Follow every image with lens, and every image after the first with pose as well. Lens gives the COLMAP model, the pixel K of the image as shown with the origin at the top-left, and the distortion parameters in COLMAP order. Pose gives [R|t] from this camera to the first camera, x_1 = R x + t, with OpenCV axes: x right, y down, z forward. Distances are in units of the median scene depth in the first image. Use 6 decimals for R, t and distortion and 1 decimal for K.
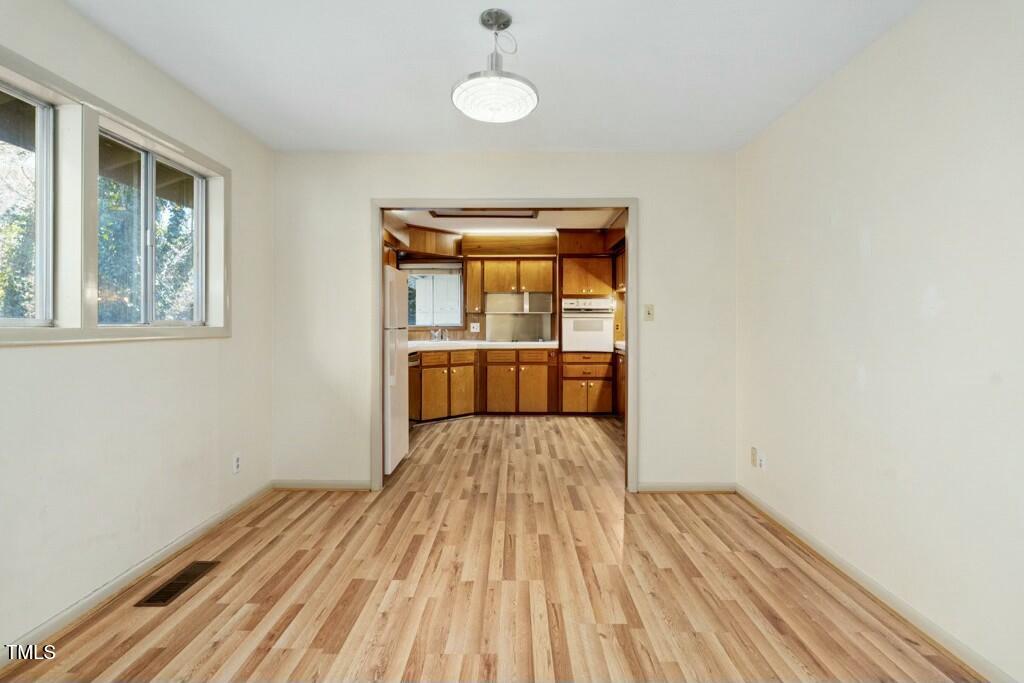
lens RADIAL K [[492.7, 0, 514.2], [0, 492.7, 324.7], [0, 0, 1]] dist [0.000255, 0.001434]
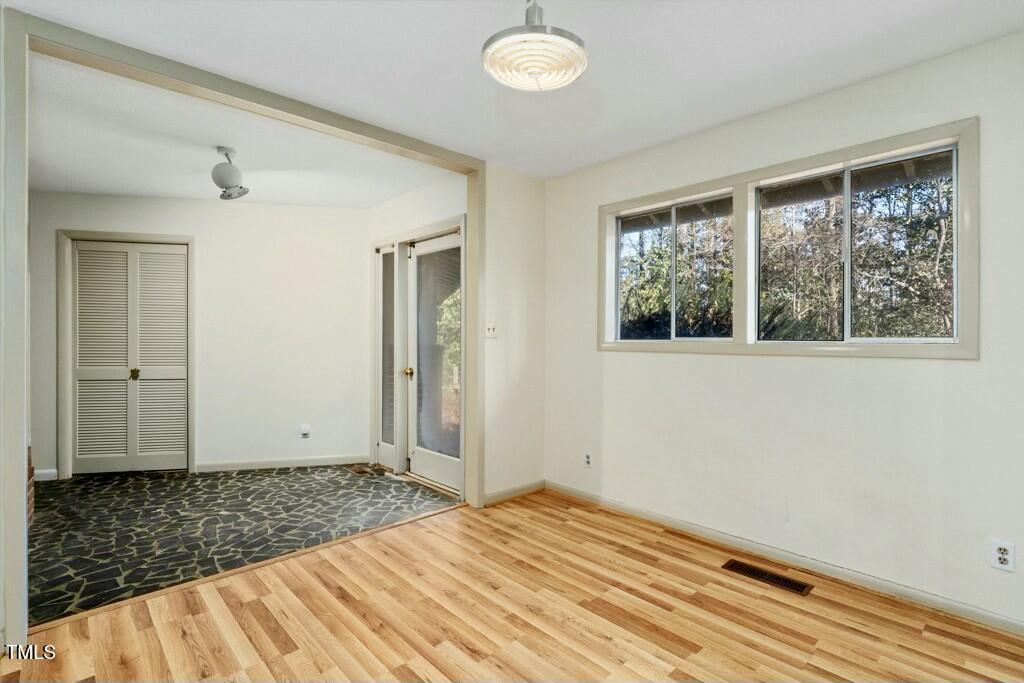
lens RADIAL K [[492.7, 0, 510.9], [0, 492.7, 338.2], [0, 0, 1]] dist [0.000255, 0.001434]
pose [[-0.733523, -0.006475, -0.679634, 0.511803], [-0.004475, 0.999979, -0.004697, 0.002131], [0.679650, -0.000404, -0.733537, 1.499209]]
